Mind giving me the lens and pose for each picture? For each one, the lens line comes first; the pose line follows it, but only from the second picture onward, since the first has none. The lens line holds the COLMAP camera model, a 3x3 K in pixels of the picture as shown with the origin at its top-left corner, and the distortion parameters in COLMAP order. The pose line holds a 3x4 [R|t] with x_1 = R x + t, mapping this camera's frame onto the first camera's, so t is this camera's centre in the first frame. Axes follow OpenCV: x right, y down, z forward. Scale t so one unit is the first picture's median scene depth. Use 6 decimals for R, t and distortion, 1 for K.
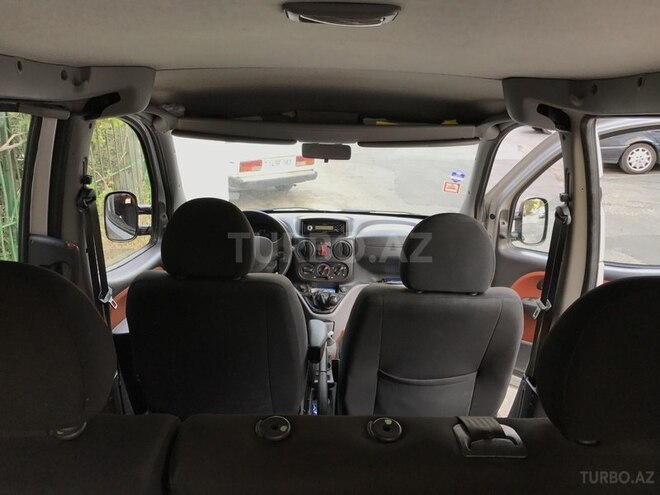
lens RADIAL K [[533.3, 0, 330.0], [0, 533.3, 247.5], [0, 0, 1]] dist [-0.000892, -0.001182]
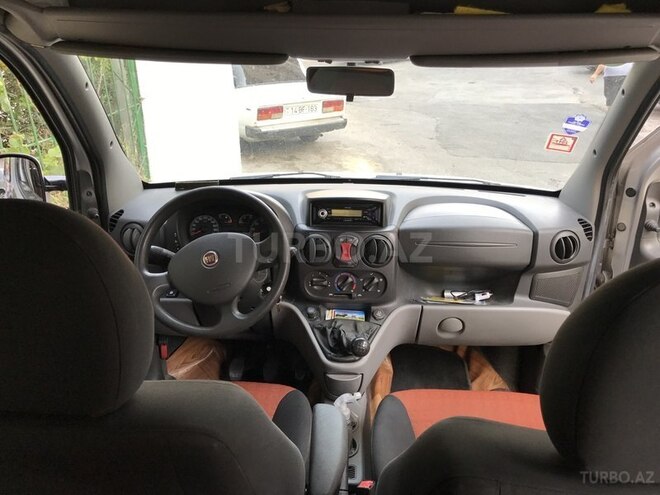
lens RADIAL K [[533.3, 0, 330.0], [0, 533.3, 247.5], [0, 0, 1]] dist [-0.000892, -0.001182]
pose [[0.998158, 0.004450, -0.060504, 0.006599], [0.001312, 0.995490, 0.094853, -0.055126], [0.060653, -0.094758, 0.993651, 0.395590]]
